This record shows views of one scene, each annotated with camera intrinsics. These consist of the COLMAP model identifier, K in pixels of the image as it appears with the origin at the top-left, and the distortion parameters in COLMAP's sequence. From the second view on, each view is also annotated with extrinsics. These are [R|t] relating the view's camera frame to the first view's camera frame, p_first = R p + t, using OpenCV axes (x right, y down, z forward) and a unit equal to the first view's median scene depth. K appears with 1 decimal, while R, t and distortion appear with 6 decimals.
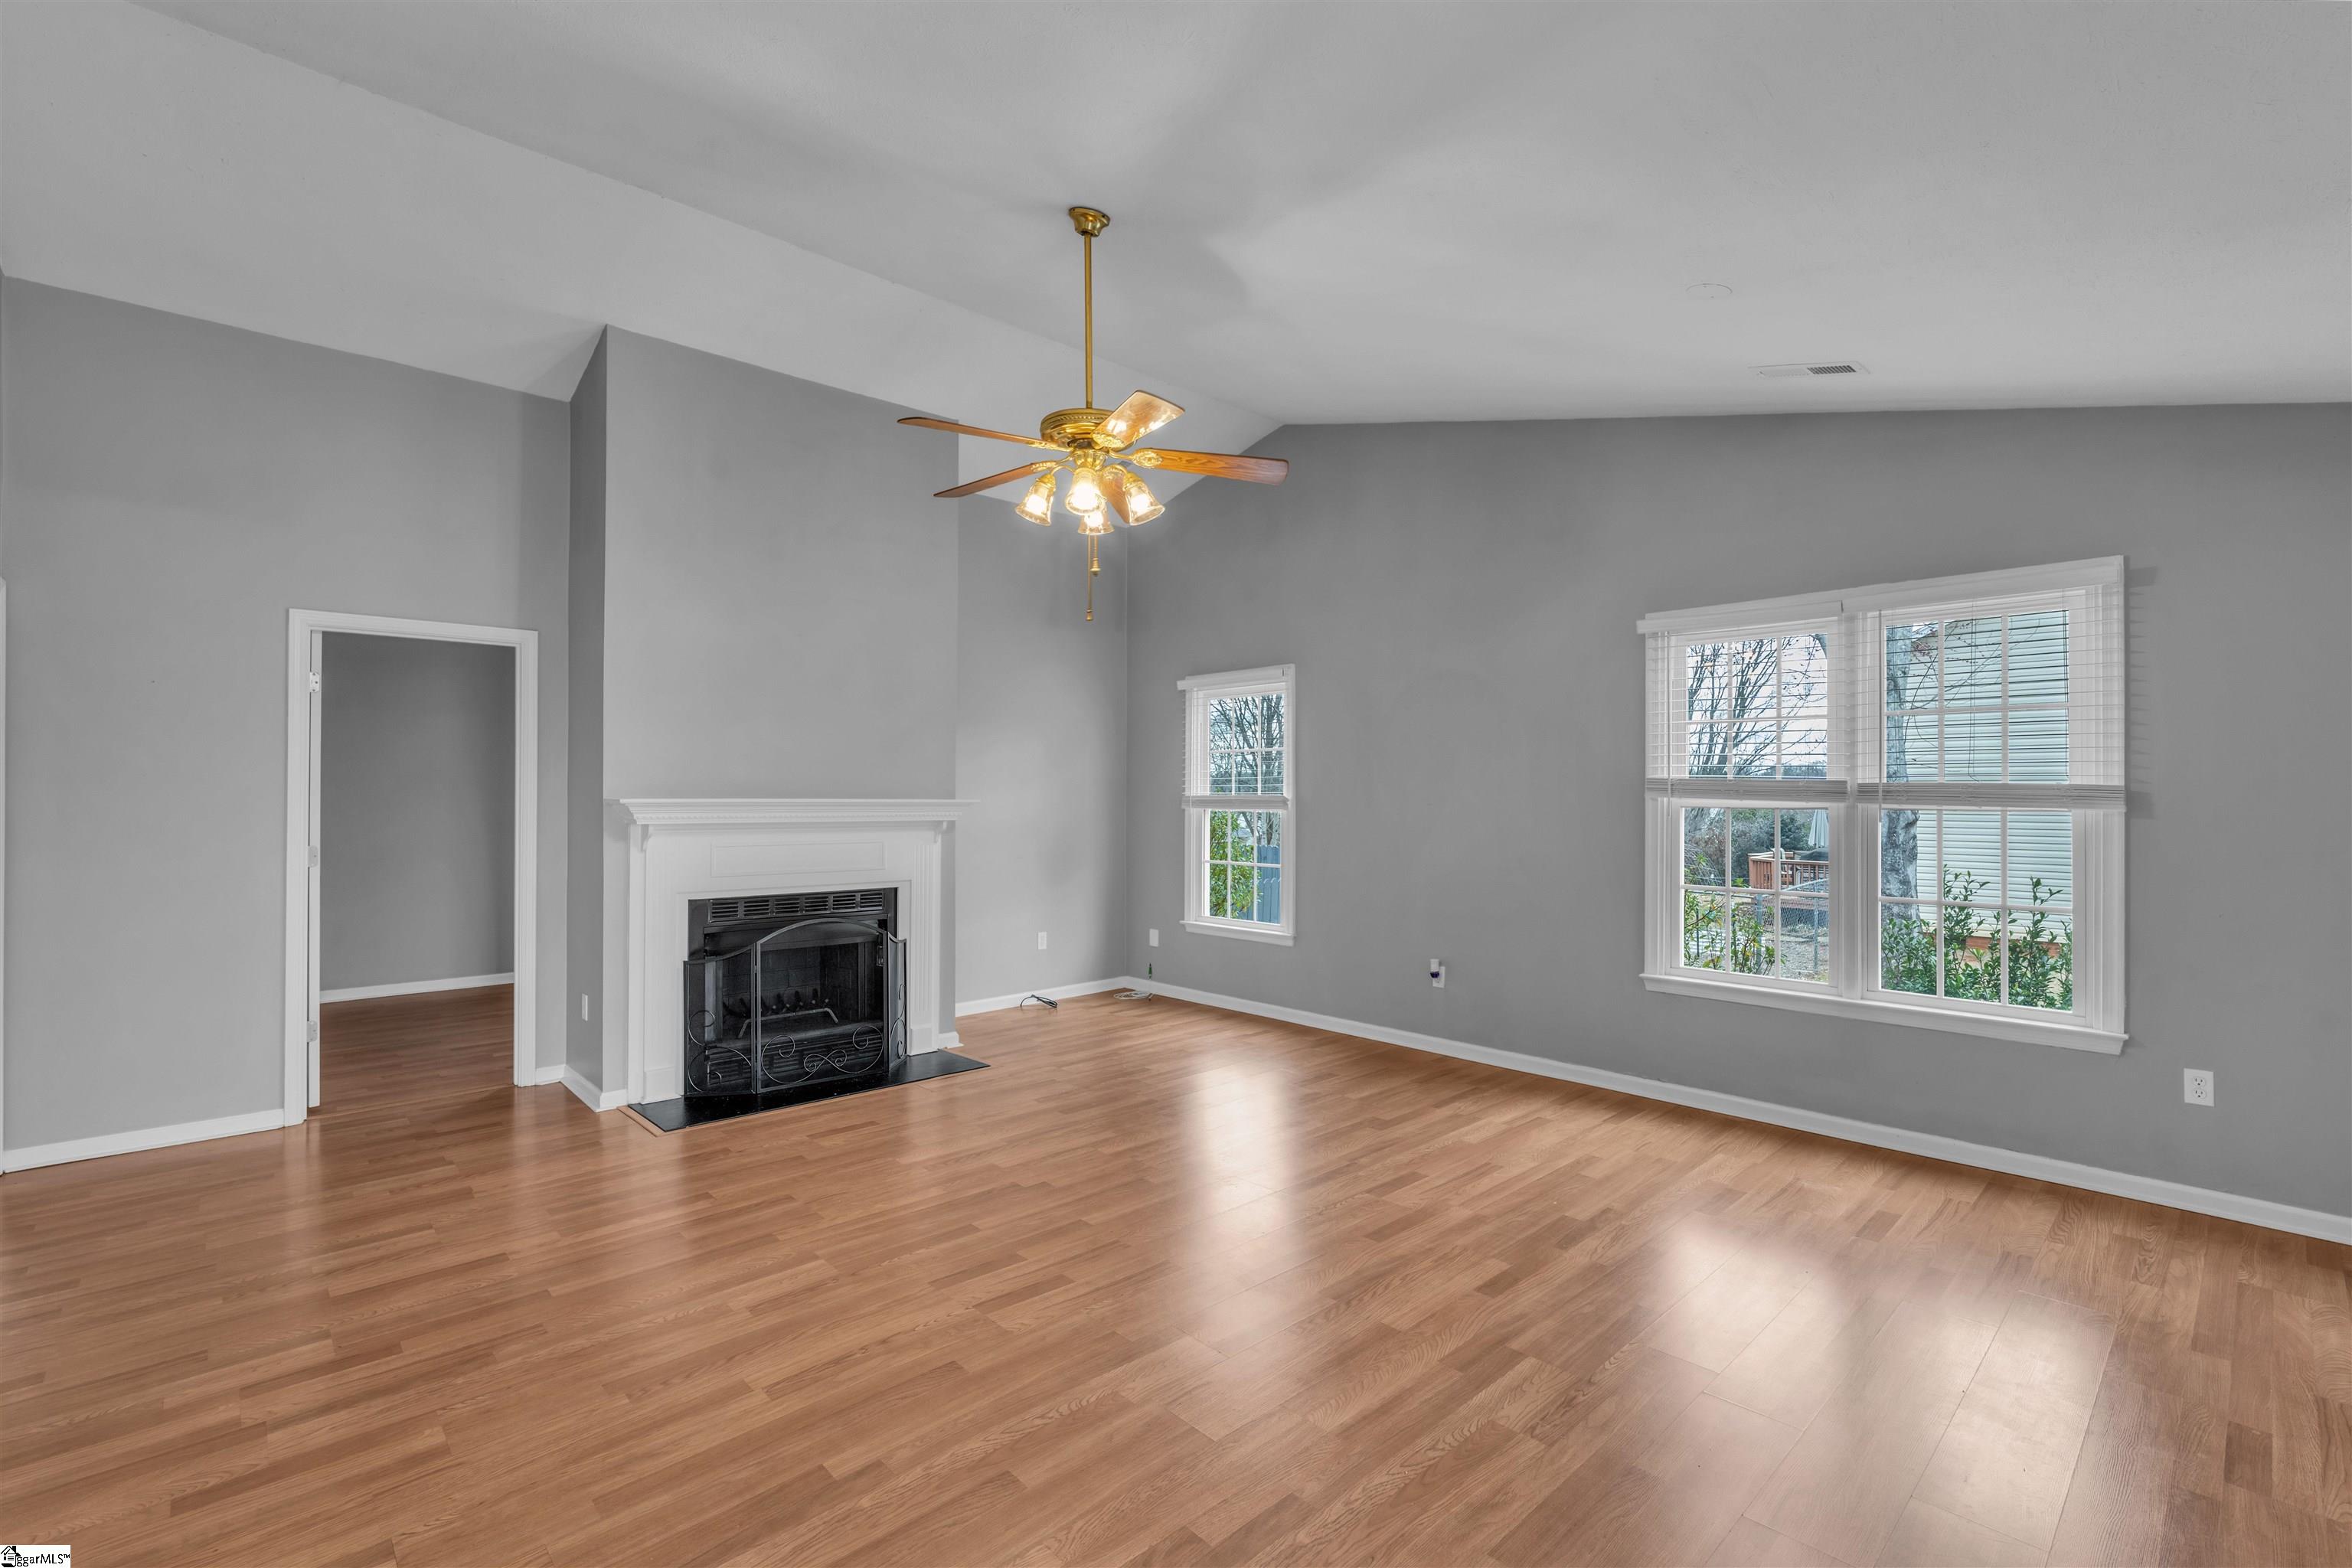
lens RADIAL K [[1041.1, 0, 1180.6], [0, 1041.1, 789.9], [0, 0, 1]] dist [-0.011944, -0.000667]
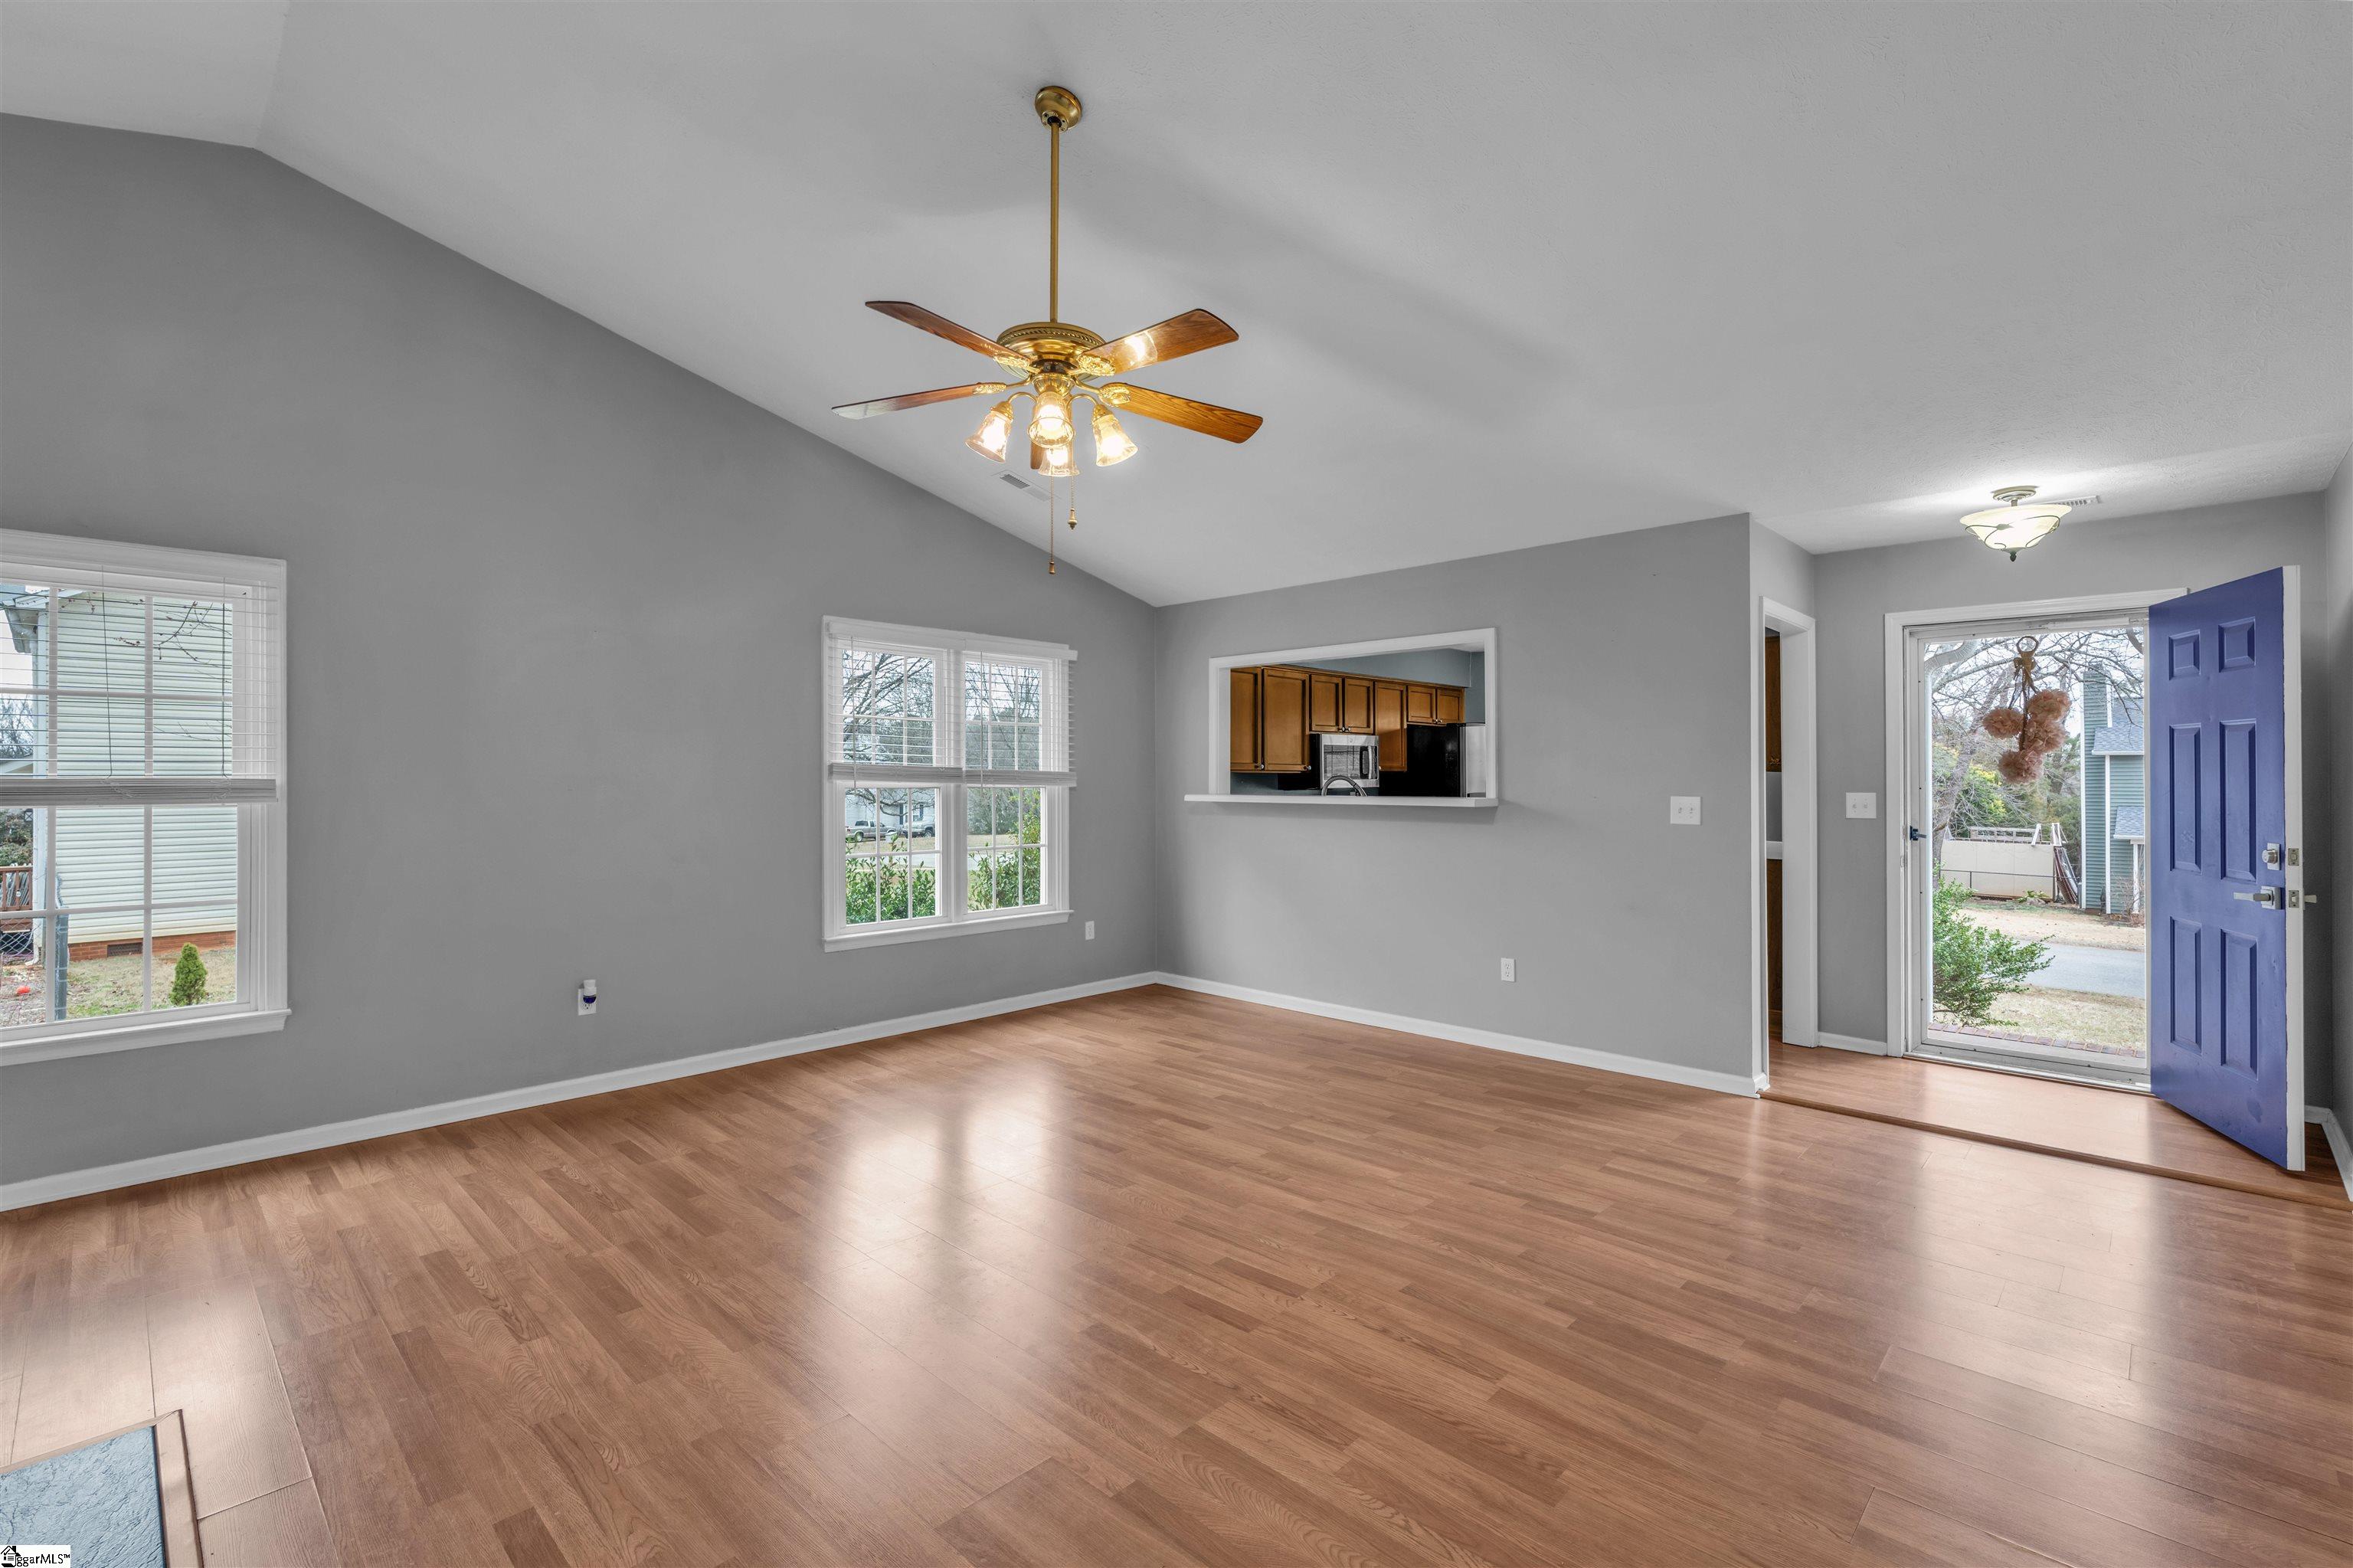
lens RADIAL K [[1041.5, 0, 1182.1], [0, 1041.5, 770.1], [0, 0, 1]] dist [-0.011944, -0.000667]
pose [[-0.053857, 0.005839, 0.998532, -1.025618], [-0.005202, 0.999968, -0.006128, 0.002993], [-0.998535, -0.005525, -0.053825, 1.010449]]
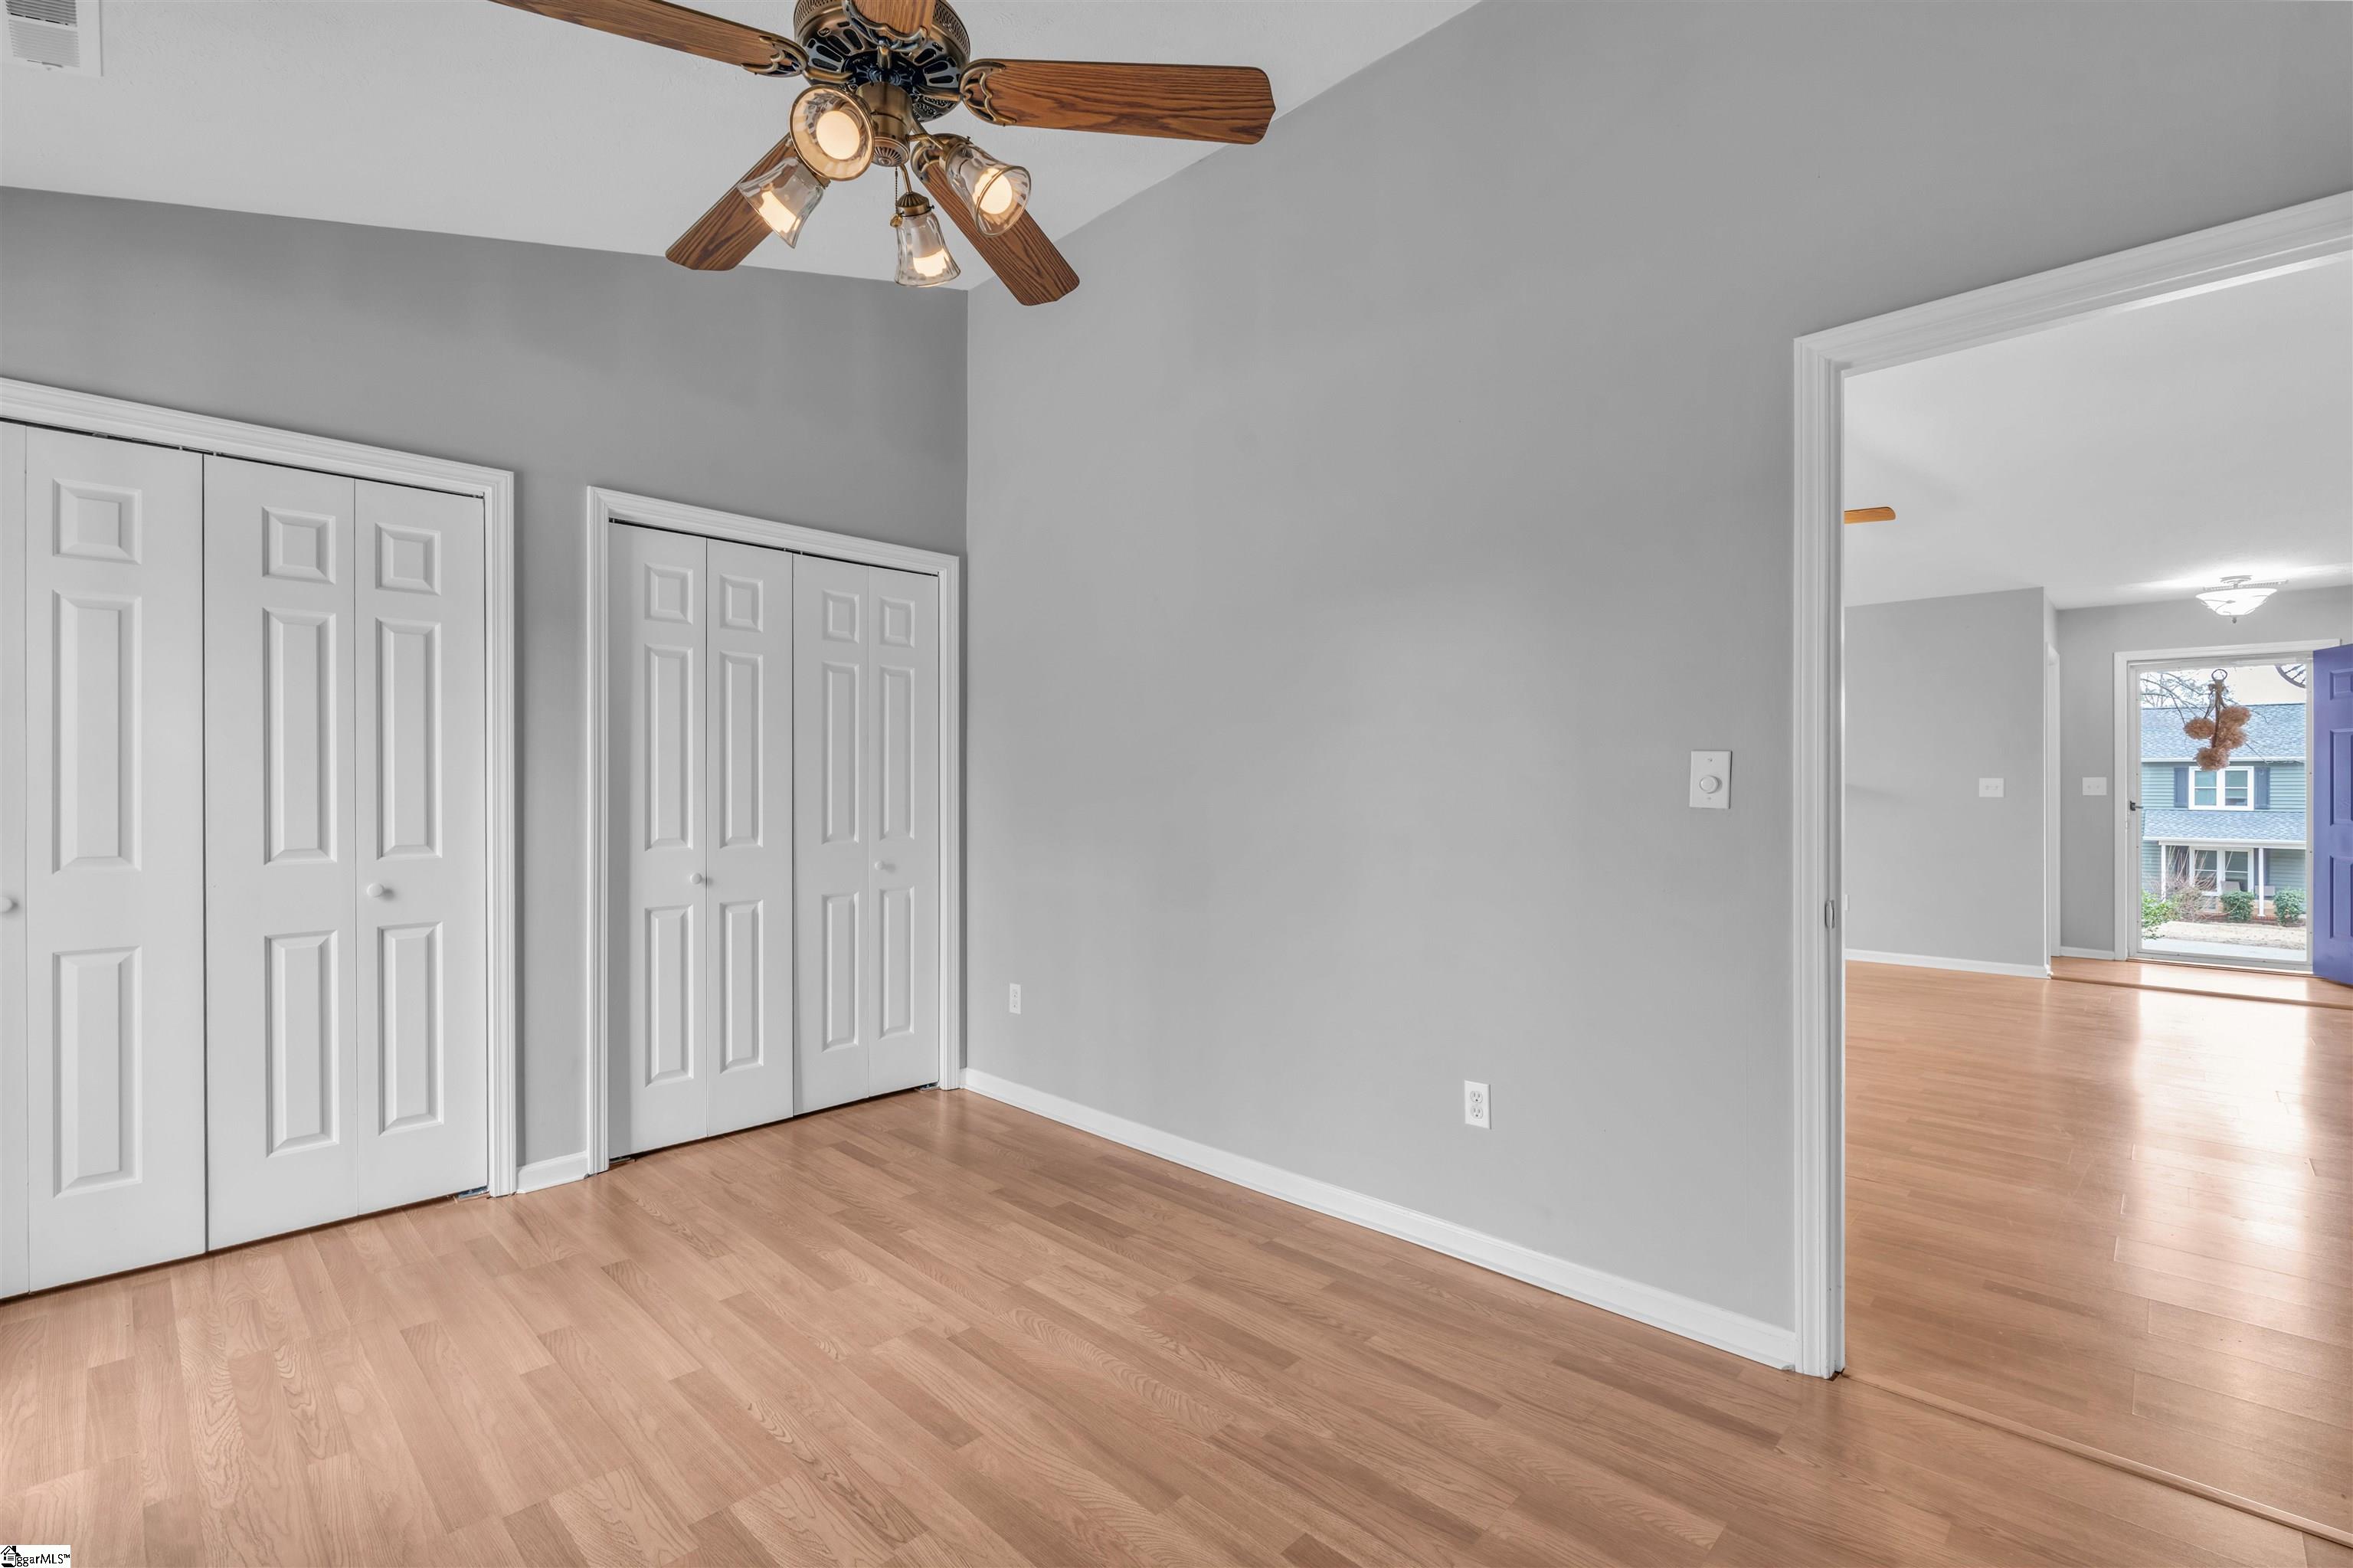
lens RADIAL K [[1041.5, 0, 1175.8], [0, 1041.5, 786.3], [0, 0, 1]] dist [-0.011944, -0.000667]
pose [[-0.050648, -0.002393, 0.998714, -1.389286], [-0.005951, 0.999980, 0.002094, 0.029784], [-0.998699, -0.005837, -0.050662, 1.592048]]
